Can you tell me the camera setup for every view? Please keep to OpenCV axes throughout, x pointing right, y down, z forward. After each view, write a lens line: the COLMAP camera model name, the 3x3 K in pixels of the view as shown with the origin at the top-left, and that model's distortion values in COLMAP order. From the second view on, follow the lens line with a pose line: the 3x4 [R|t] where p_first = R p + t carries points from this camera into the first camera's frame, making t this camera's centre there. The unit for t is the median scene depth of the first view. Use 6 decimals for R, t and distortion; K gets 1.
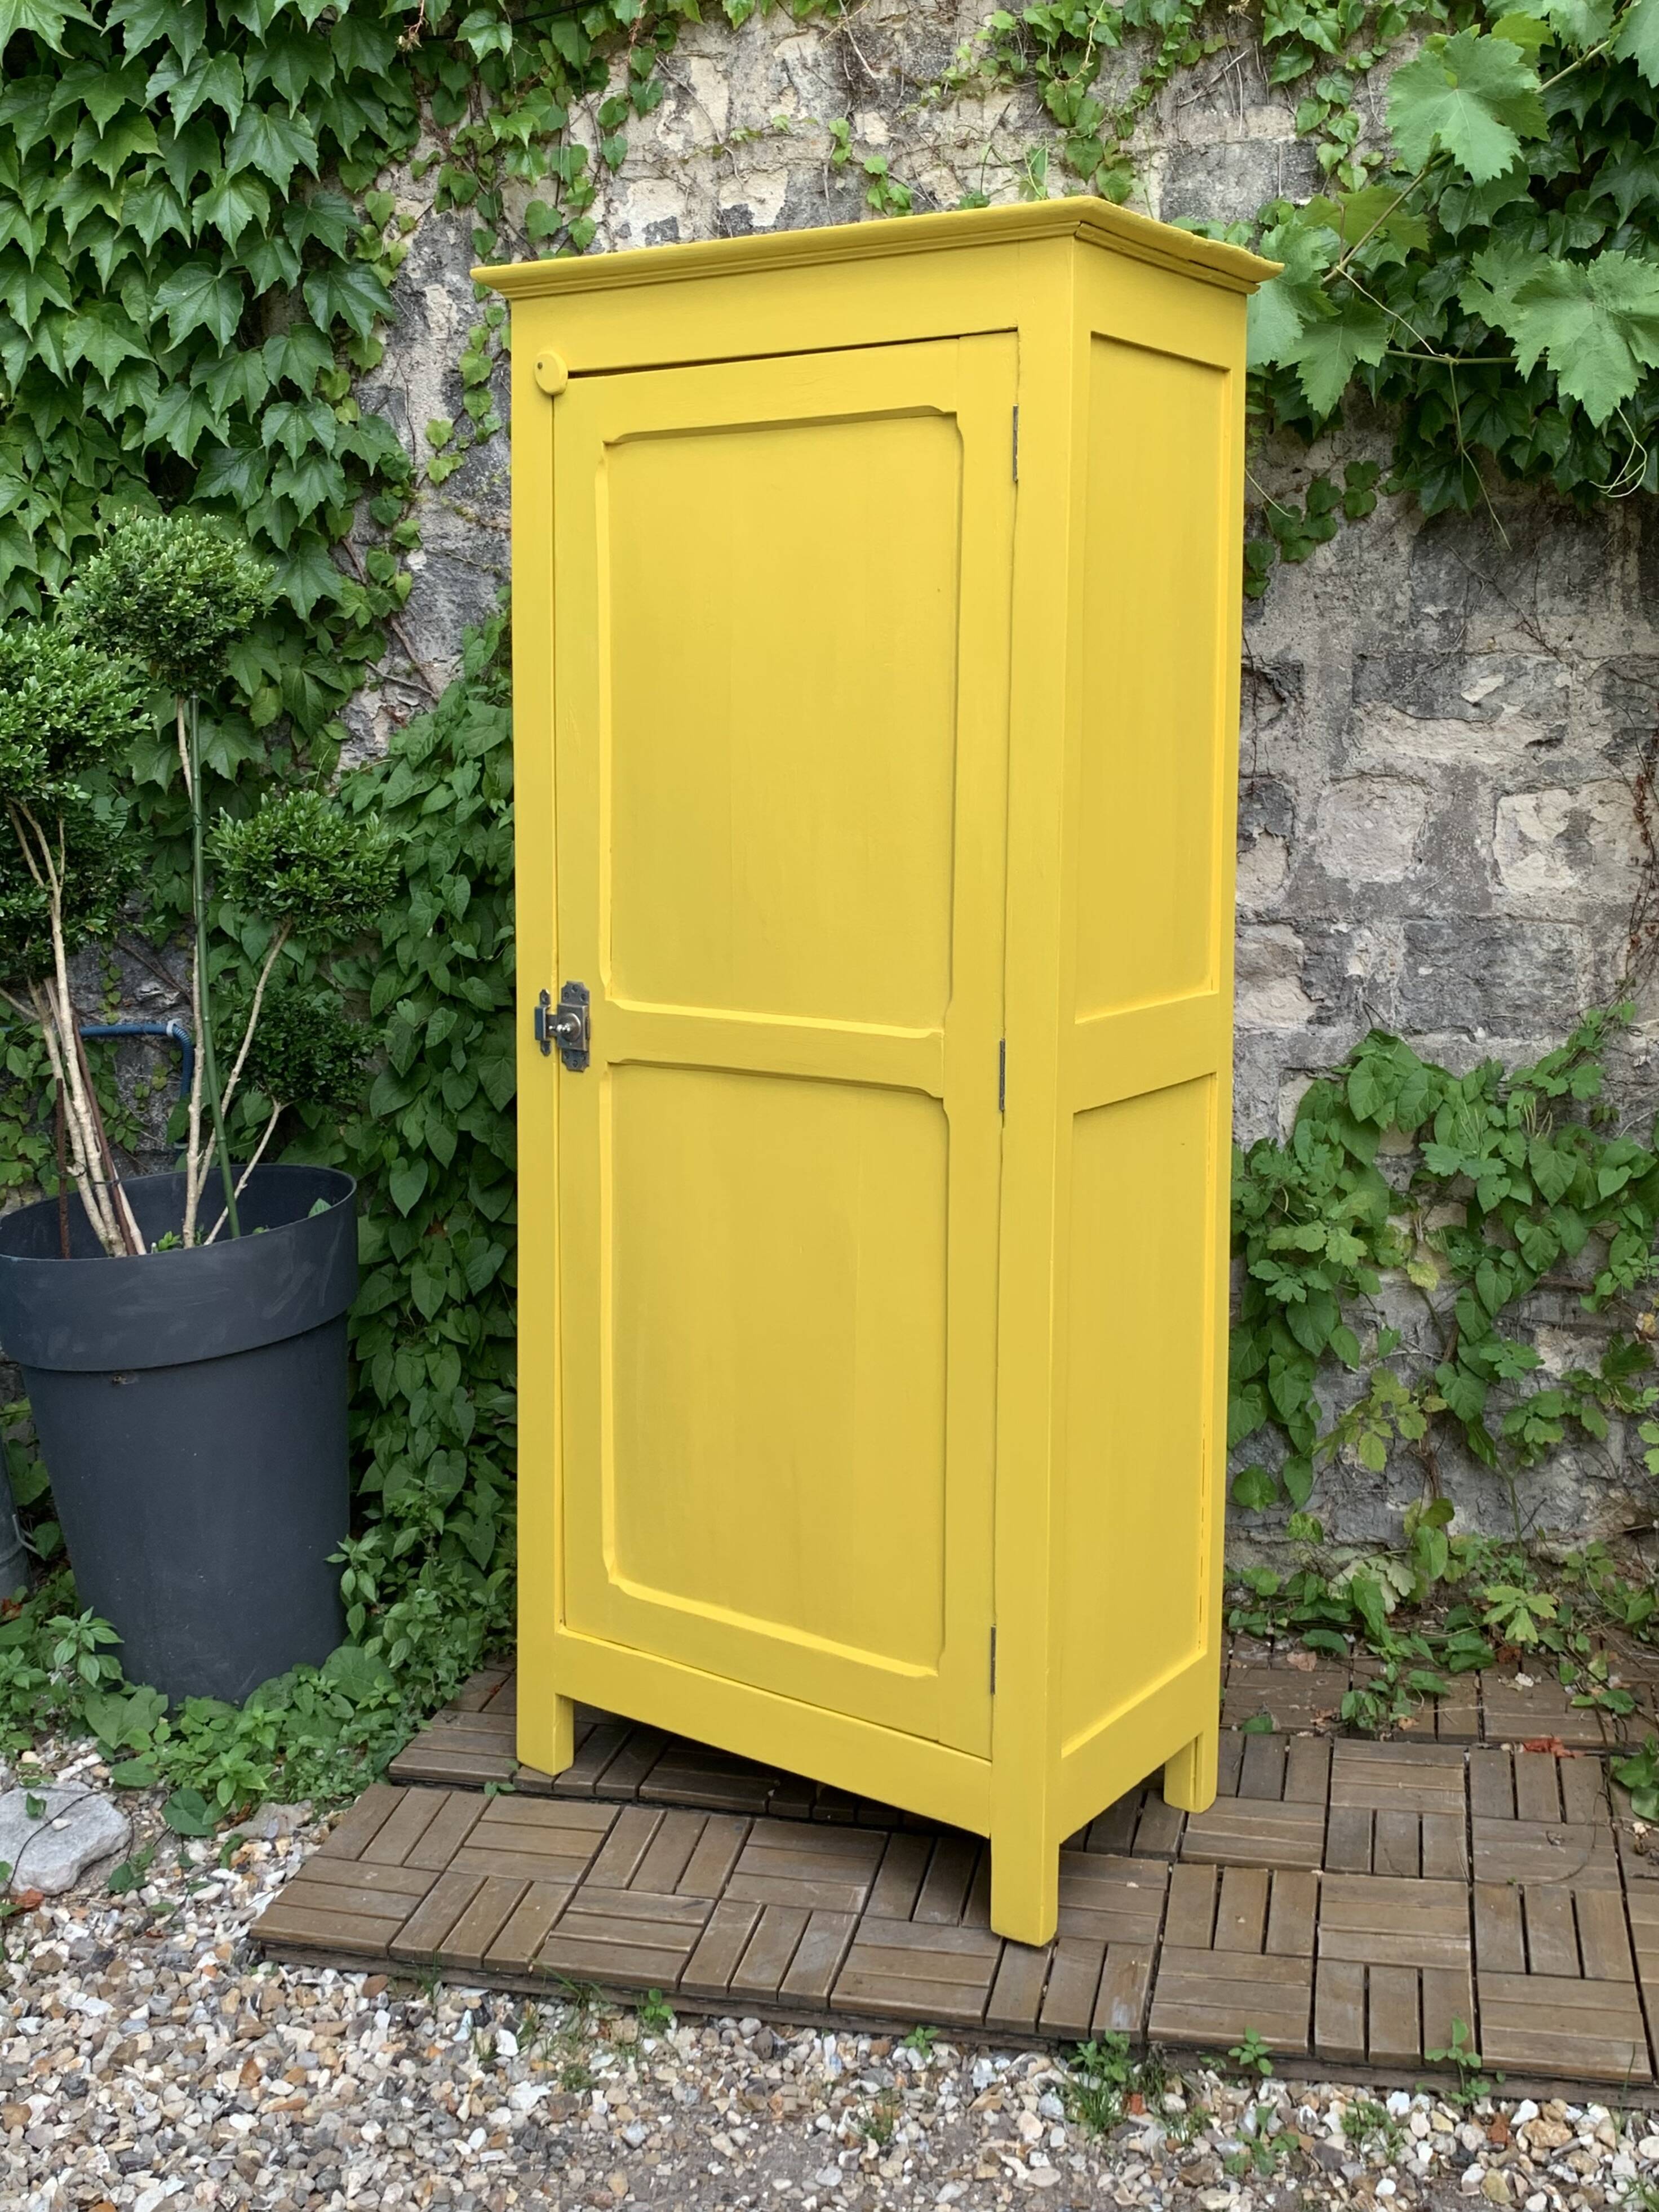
lens RADIAL K [[2404.5, 0, 858.5], [0, 2404.5, 945.6], [0, 0, 1]] dist [0.006512, 0.000000]
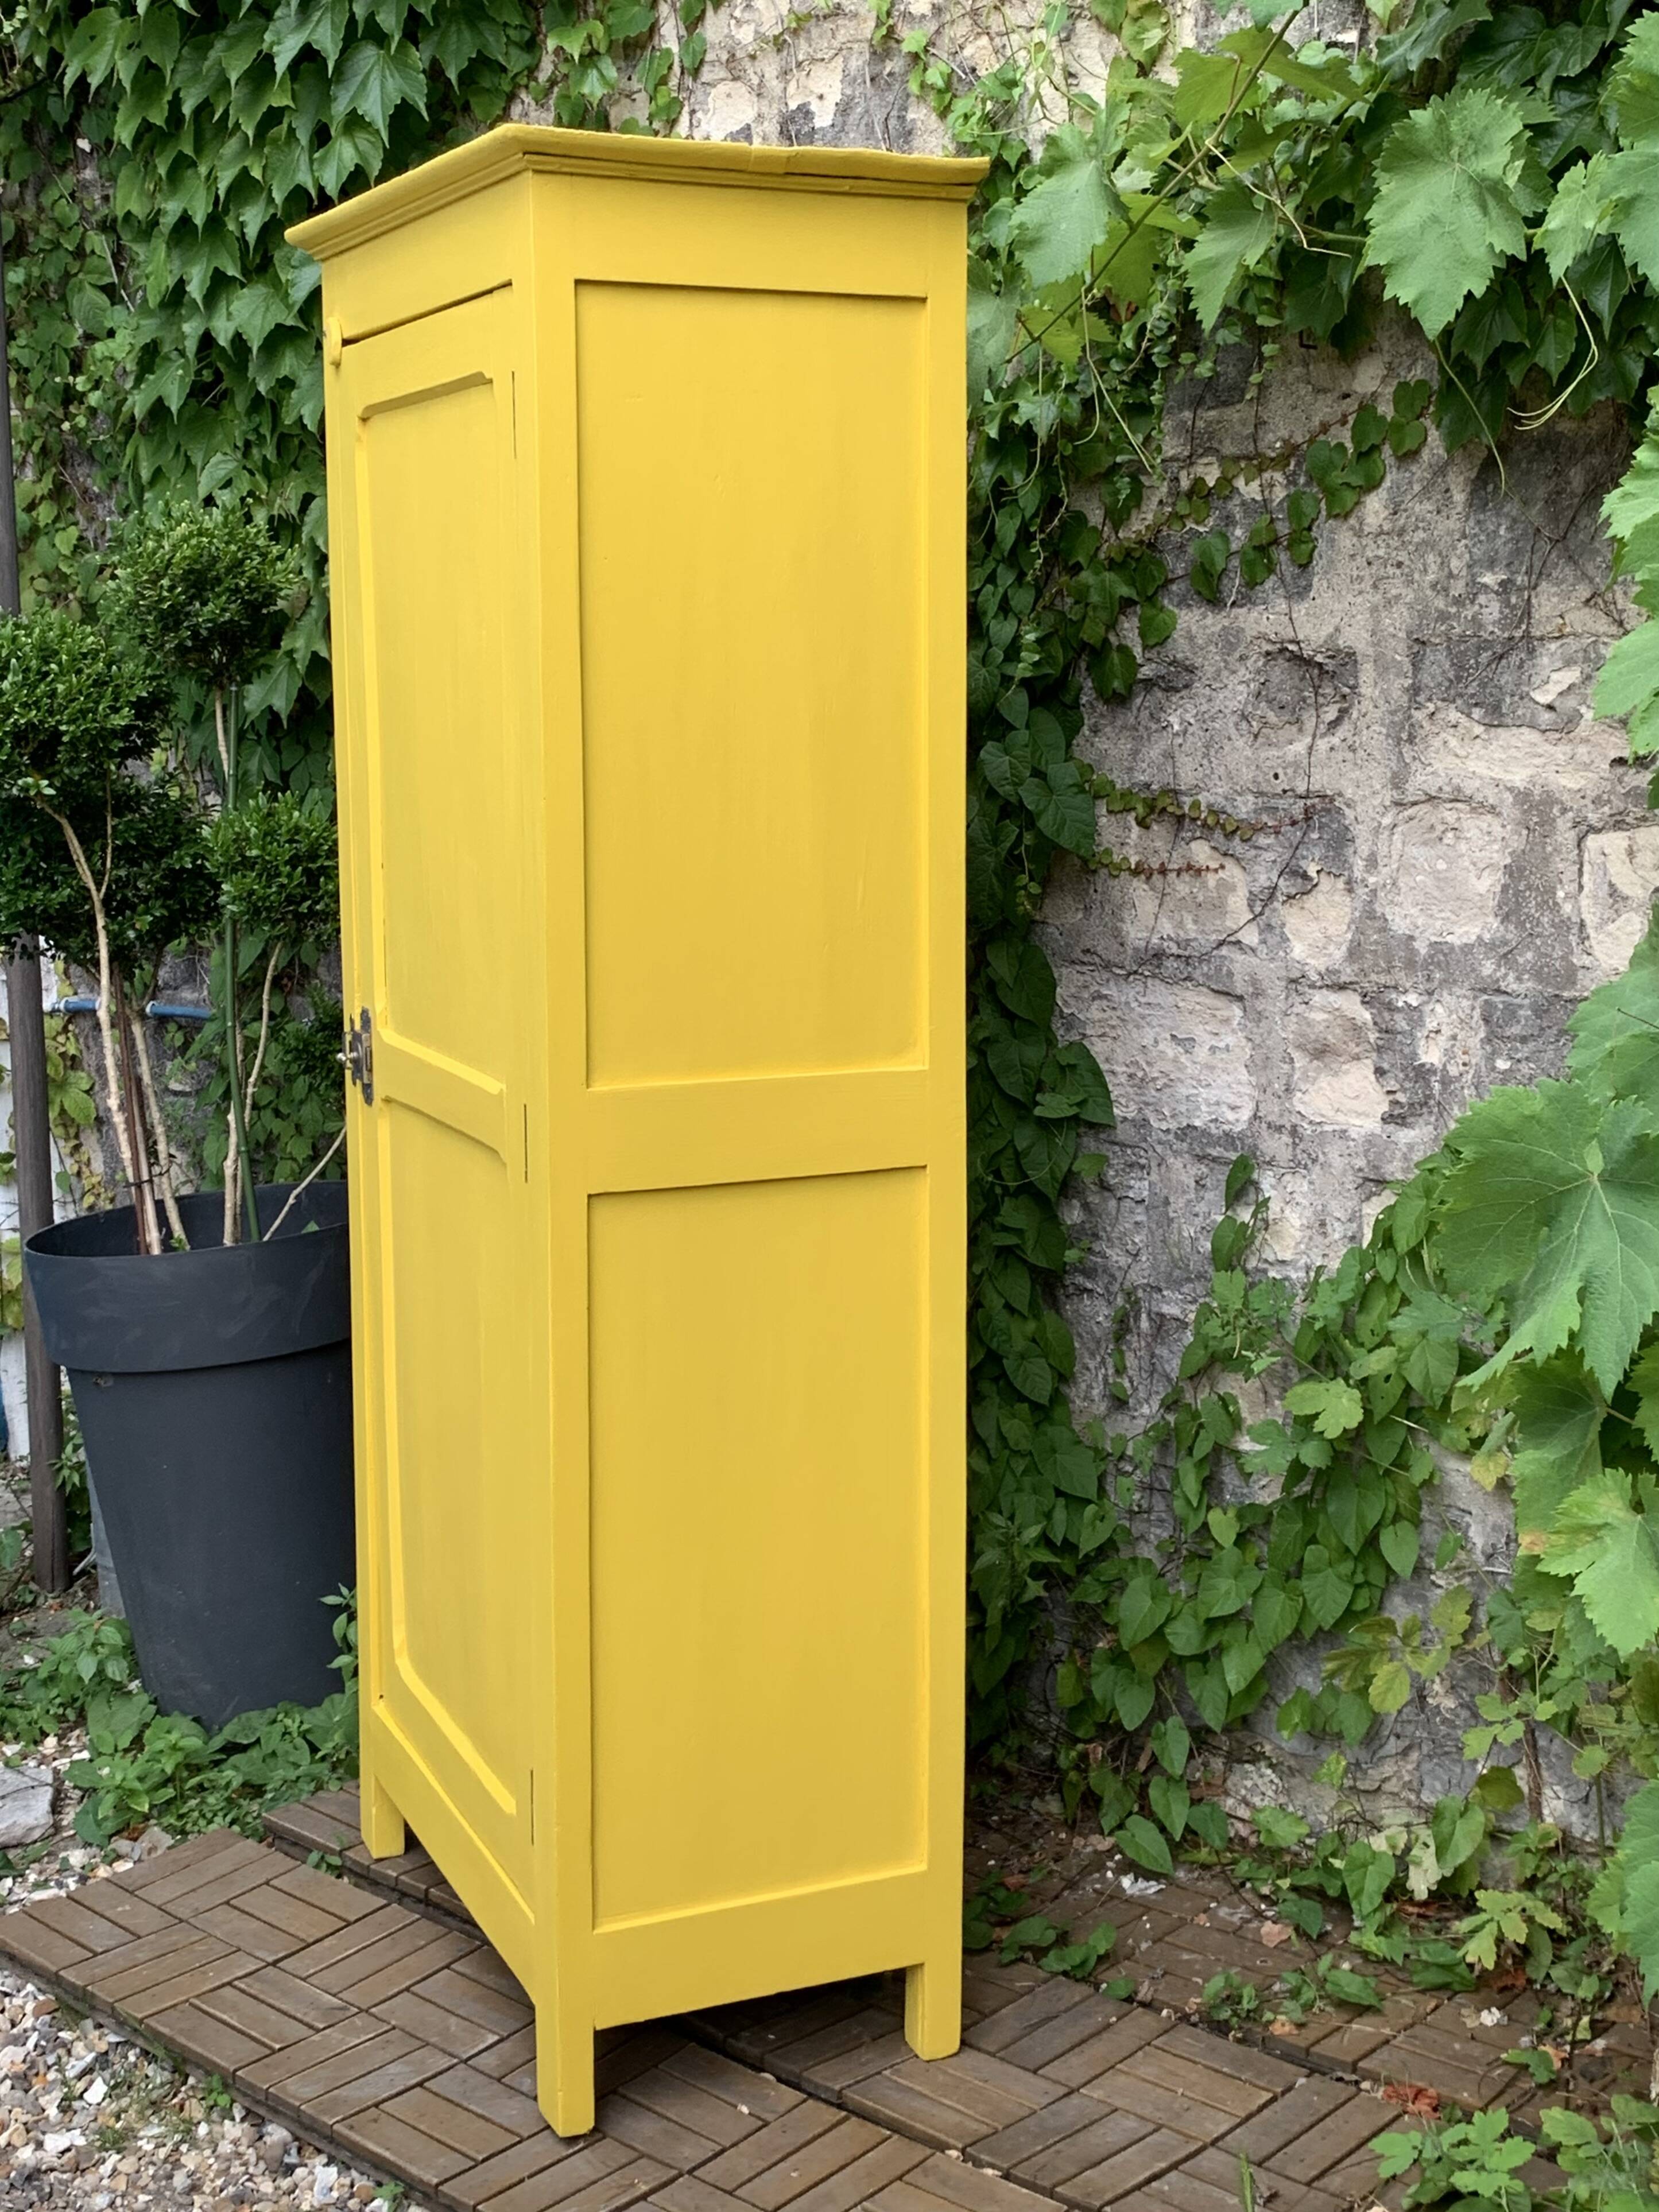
lens RADIAL K [[3002.4, 0, 870.3], [0, 3002.4, 1081.7], [0, 0, 1]] dist [0.054083, 0.000000]
pose [[0.850199, 0.073495, -0.521306, 0.557922], [-0.049558, 0.996983, 0.059732, -0.030309], [0.524123, -0.024949, 0.851277, 0.102730]]
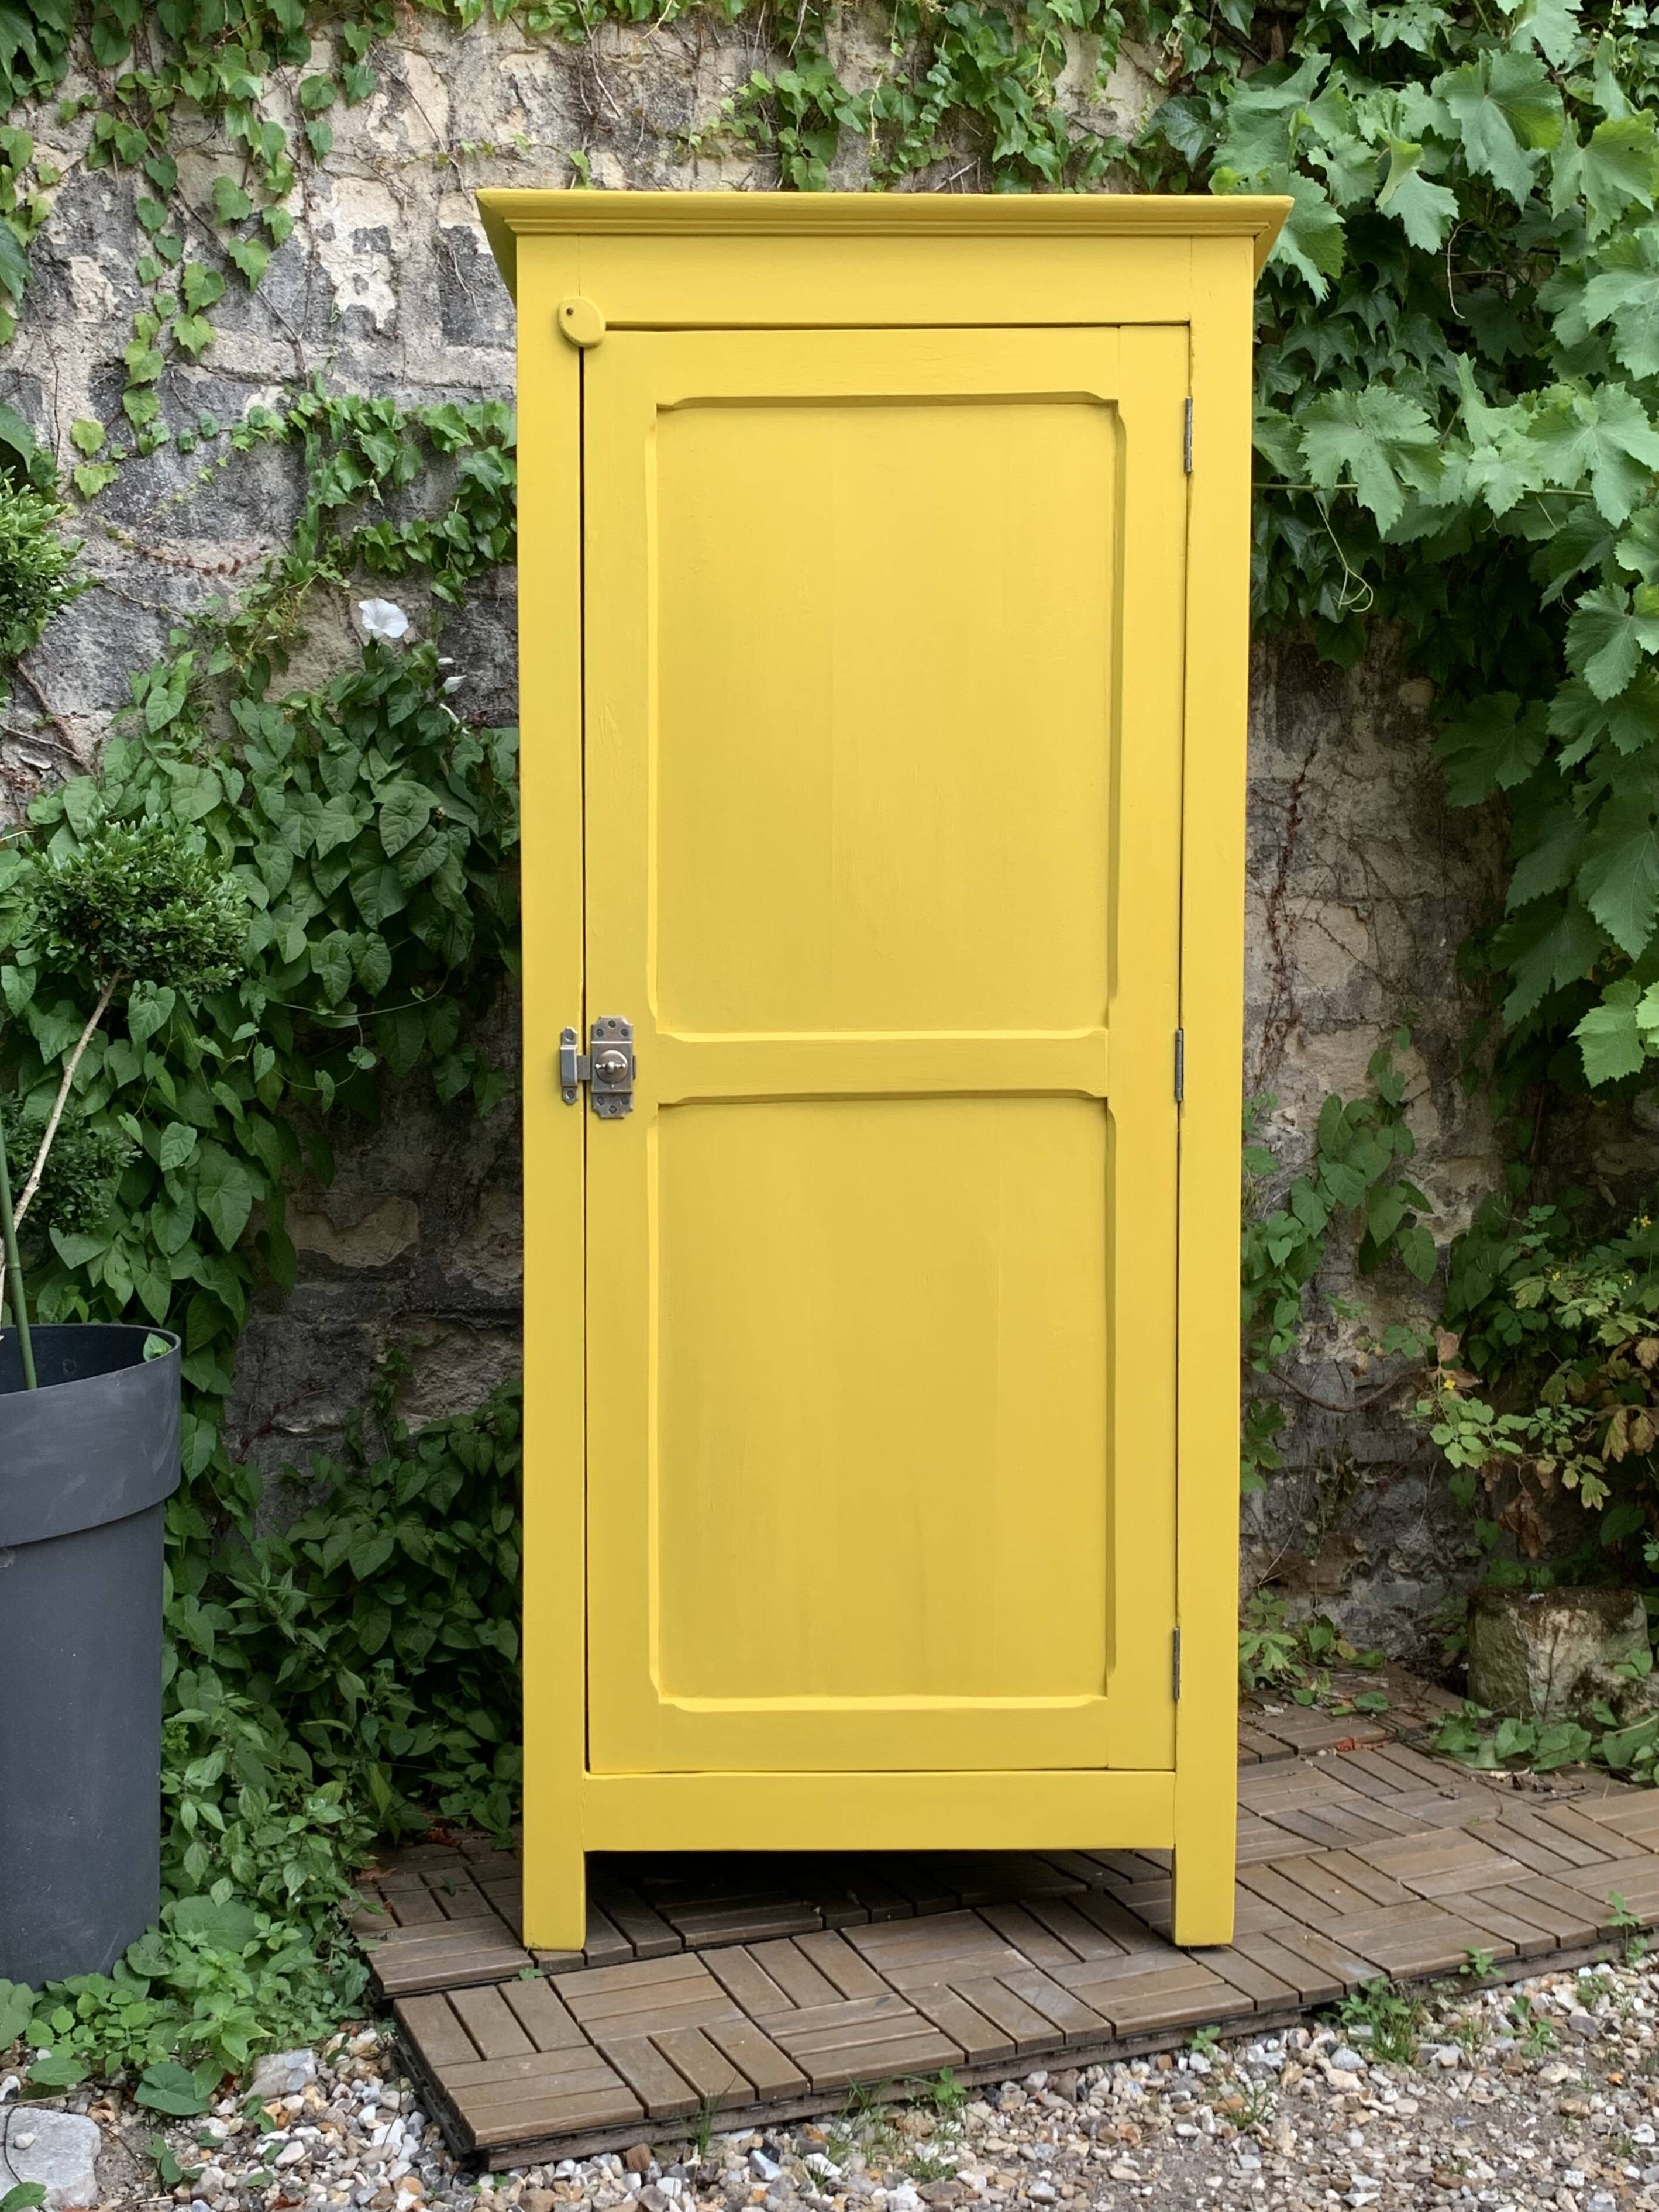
lens RADIAL K [[2480.3, 0, 856.2], [0, 2480.3, 1283.2], [0, 0, 1]] dist [0.003990, 0.000000]
pose [[0.812567, -0.046522, 0.581008, -0.496365], [0.069326, 0.997448, -0.017089, 0.115286], [-0.578730, 0.054166, 0.813719, 0.181977]]
